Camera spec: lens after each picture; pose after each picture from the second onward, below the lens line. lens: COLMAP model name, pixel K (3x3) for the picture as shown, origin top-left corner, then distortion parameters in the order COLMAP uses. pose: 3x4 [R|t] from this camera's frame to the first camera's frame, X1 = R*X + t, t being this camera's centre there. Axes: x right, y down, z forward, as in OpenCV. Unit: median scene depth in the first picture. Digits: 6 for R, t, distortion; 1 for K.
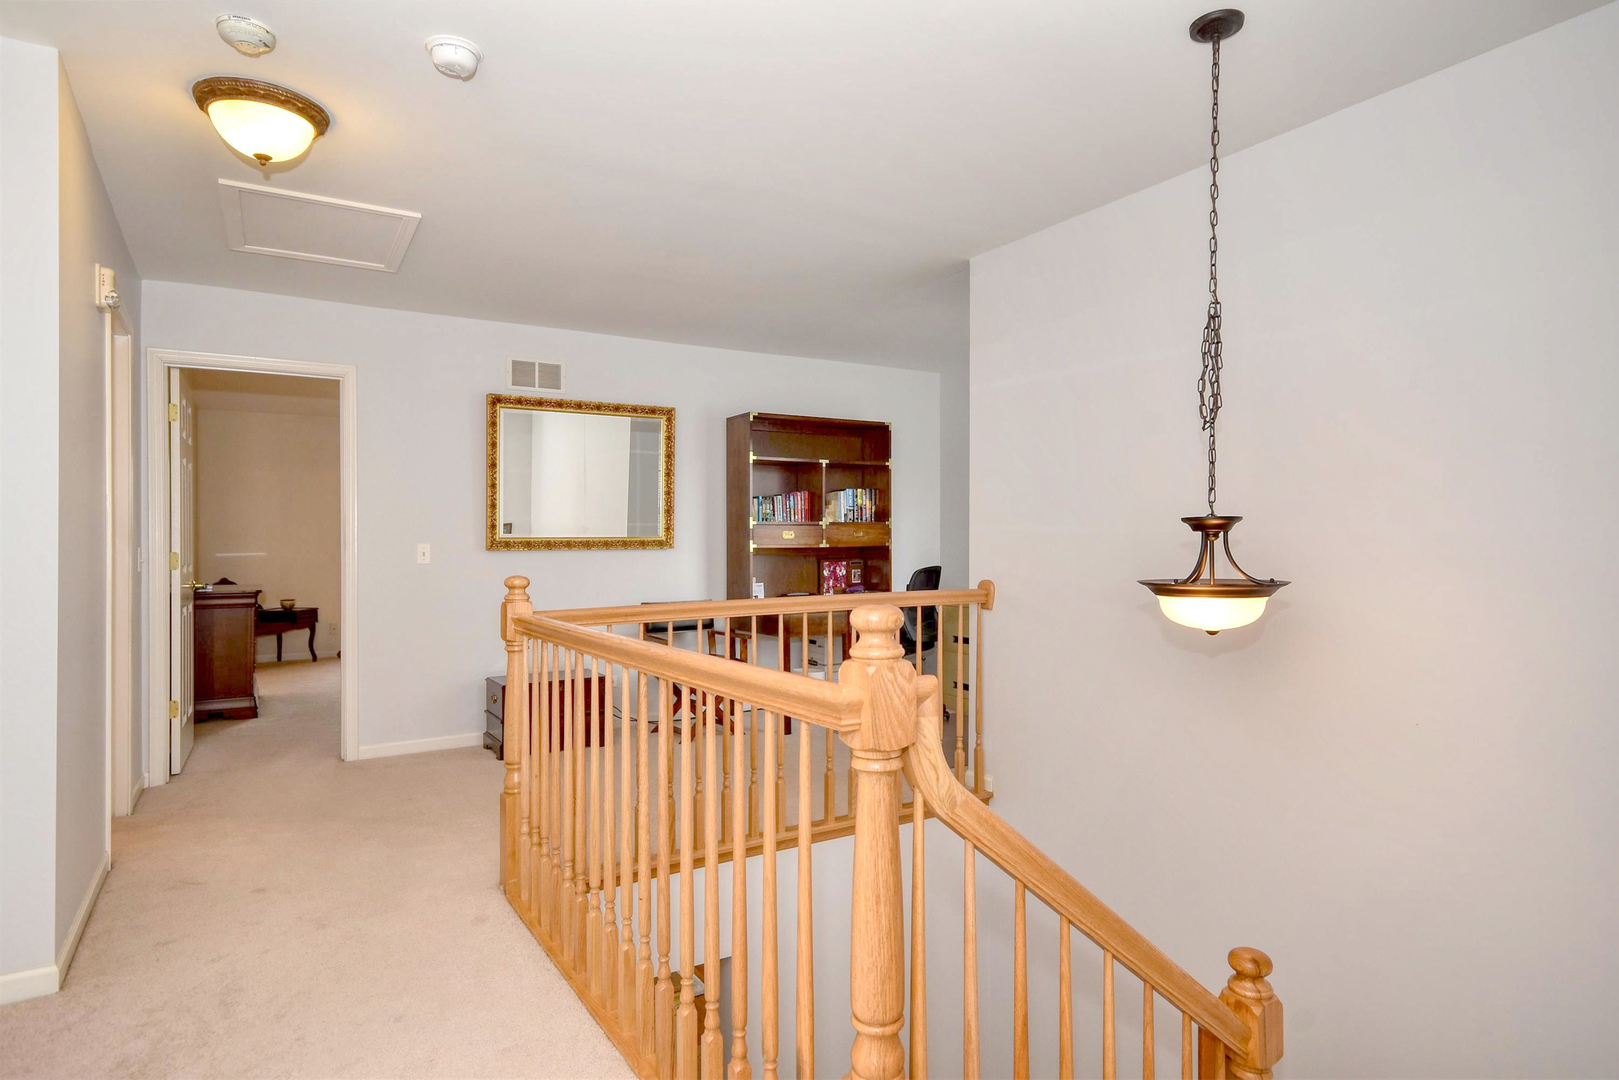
lens RADIAL K [[868.5, 0, 801.4], [0, 868.5, 538.5], [0, 0, 1]] dist [0.008851, 0.004060]
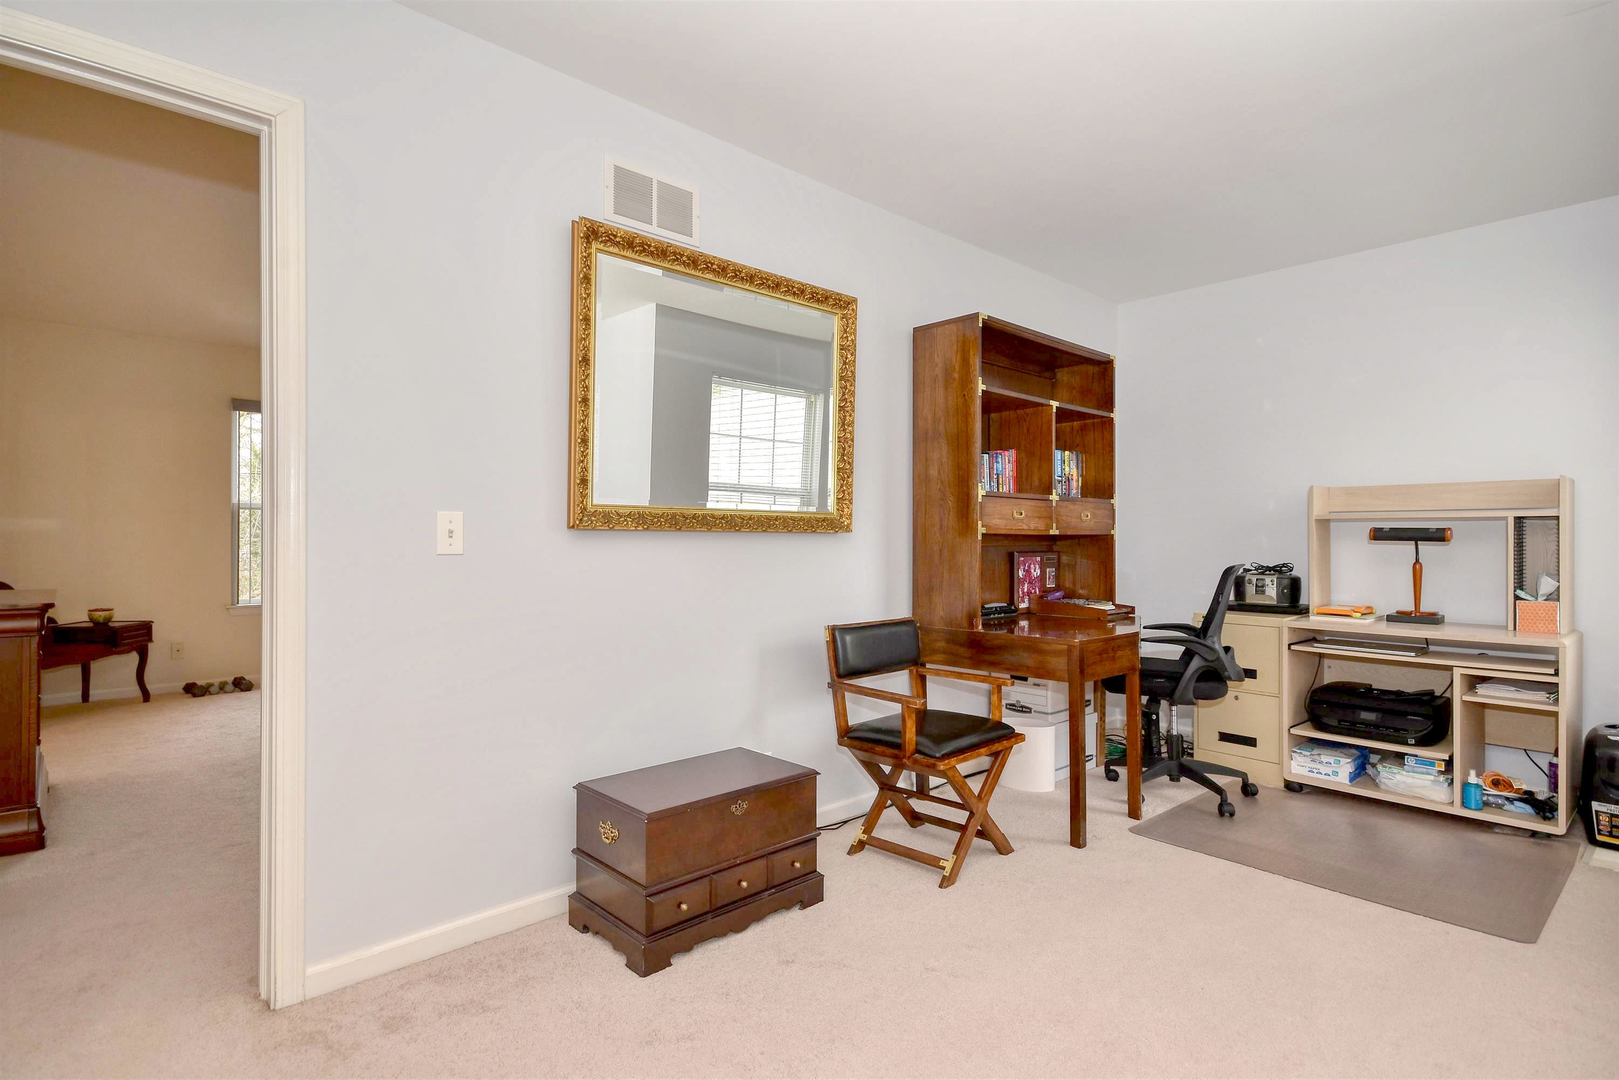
lens RADIAL K [[811.1, 0, 822.1], [0, 811.1, 540.6], [0, 0, 1]] dist [0.006359, -0.000064]
pose [[0.980200, 0.010662, 0.197720, -0.250065], [-0.011546, 0.999928, 0.003319, 0.014011], [-0.197671, -0.005536, 0.980253, 0.407274]]
